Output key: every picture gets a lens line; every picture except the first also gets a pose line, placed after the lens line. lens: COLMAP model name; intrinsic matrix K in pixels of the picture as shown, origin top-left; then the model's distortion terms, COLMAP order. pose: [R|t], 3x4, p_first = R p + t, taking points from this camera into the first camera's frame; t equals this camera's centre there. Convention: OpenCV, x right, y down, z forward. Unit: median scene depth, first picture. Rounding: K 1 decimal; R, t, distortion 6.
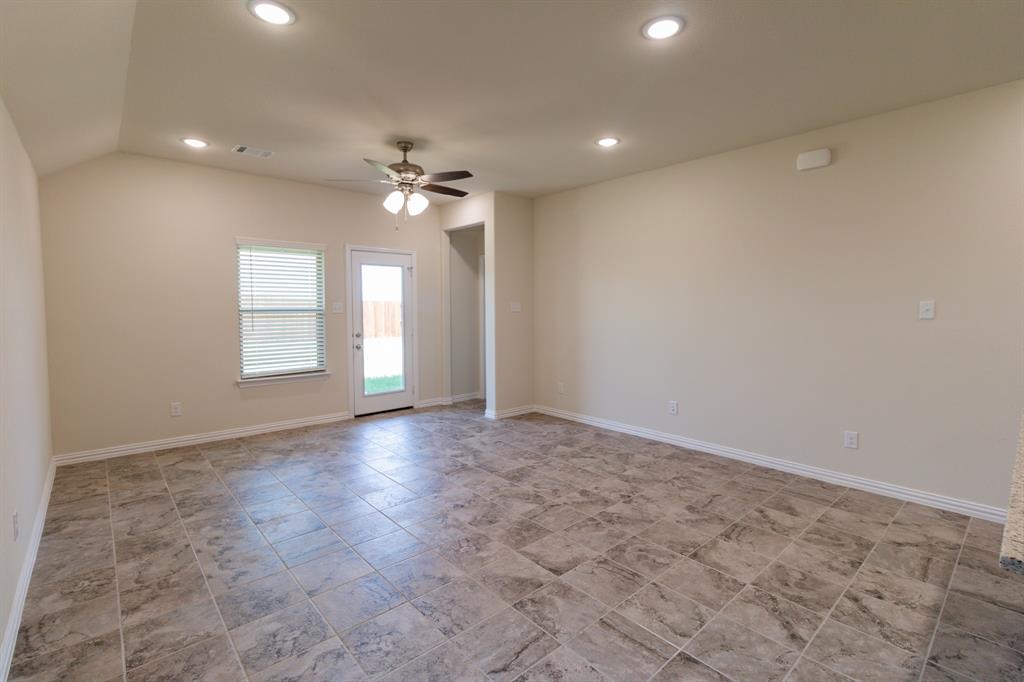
lens RADIAL K [[468.1, 0, 515.7], [0, 468.1, 331.4], [0, 0, 1]] dist [0.002104, 0.000092]
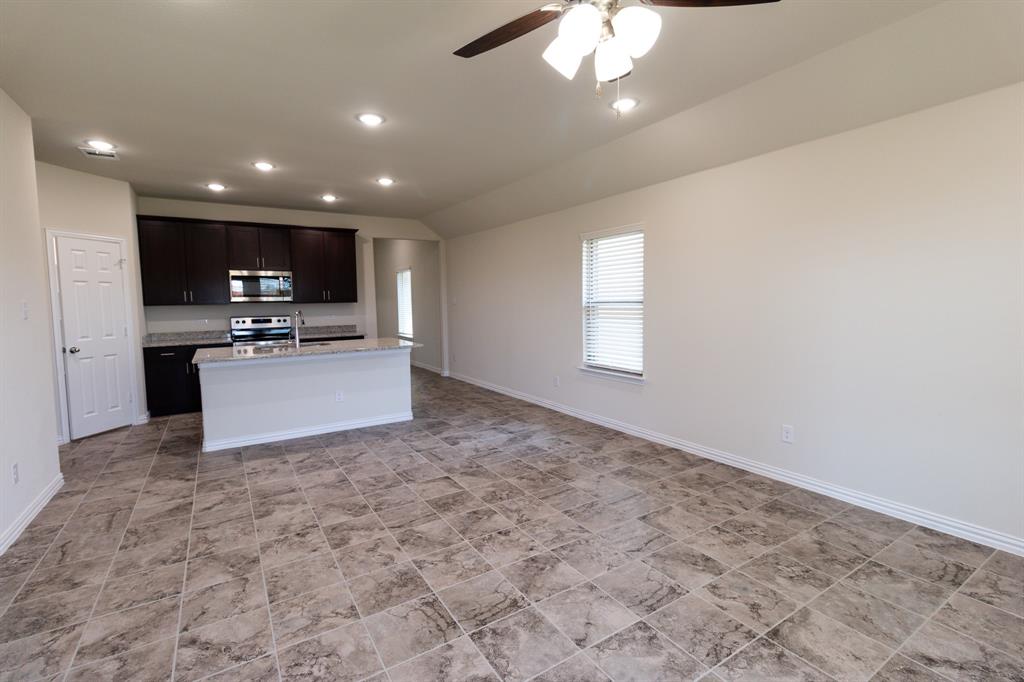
lens RADIAL K [[468.1, 0, 515.7], [0, 468.1, 331.4], [0, 0, 1]] dist [0.002104, 0.000092]
pose [[-0.986427, 0.002483, 0.164182, -0.307626], [0.022179, 0.992737, 0.118244, -0.100496], [-0.162696, 0.120280, -0.979317, 1.934115]]
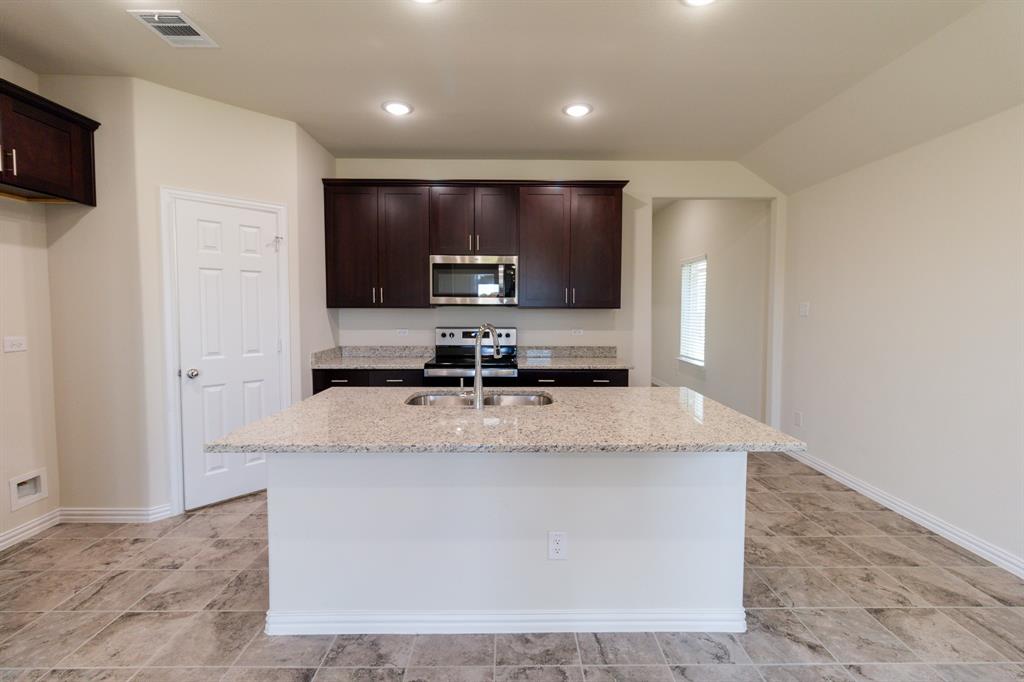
lens RADIAL K [[468.1, 0, 515.7], [0, 468.1, 331.4], [0, 0, 1]] dist [0.002104, 0.000092]
pose [[-0.751470, -0.034915, 0.658843, 0.212569], [0.030522, 0.995690, 0.087579, -0.045145], [-0.659061, 0.085922, -0.747166, 0.927833]]
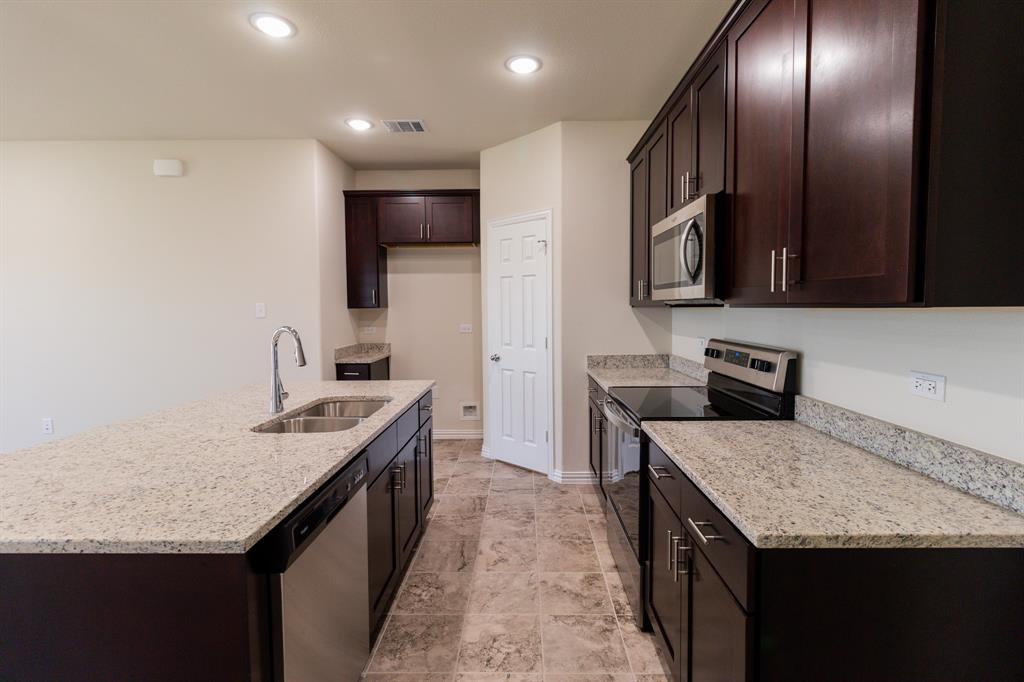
lens RADIAL K [[468.1, 0, 515.7], [0, 468.1, 331.4], [0, 0, 1]] dist [0.002104, 0.000092]
pose [[0.679896, -0.041586, 0.732128, 0.470292], [0.043217, 0.998928, 0.016608, 0.019282], [-0.732034, 0.020349, 0.680965, -0.341408]]
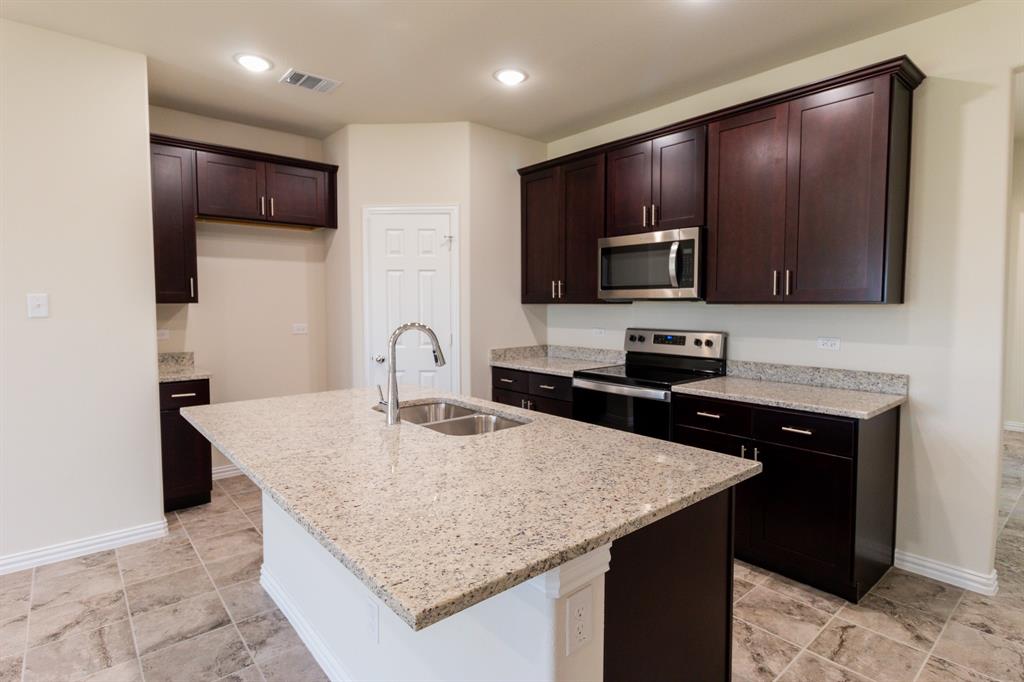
lens RADIAL K [[526.1, 0, 516.3], [0, 526.1, 331.7], [0, 0, 1]] dist [0.002373, -0.000560]
pose [[0.019758, -0.054050, 0.998343, 0.054716], [0.051037, 0.997290, 0.052983, -0.010770], [-0.998501, 0.049906, 0.022463, 0.239676]]
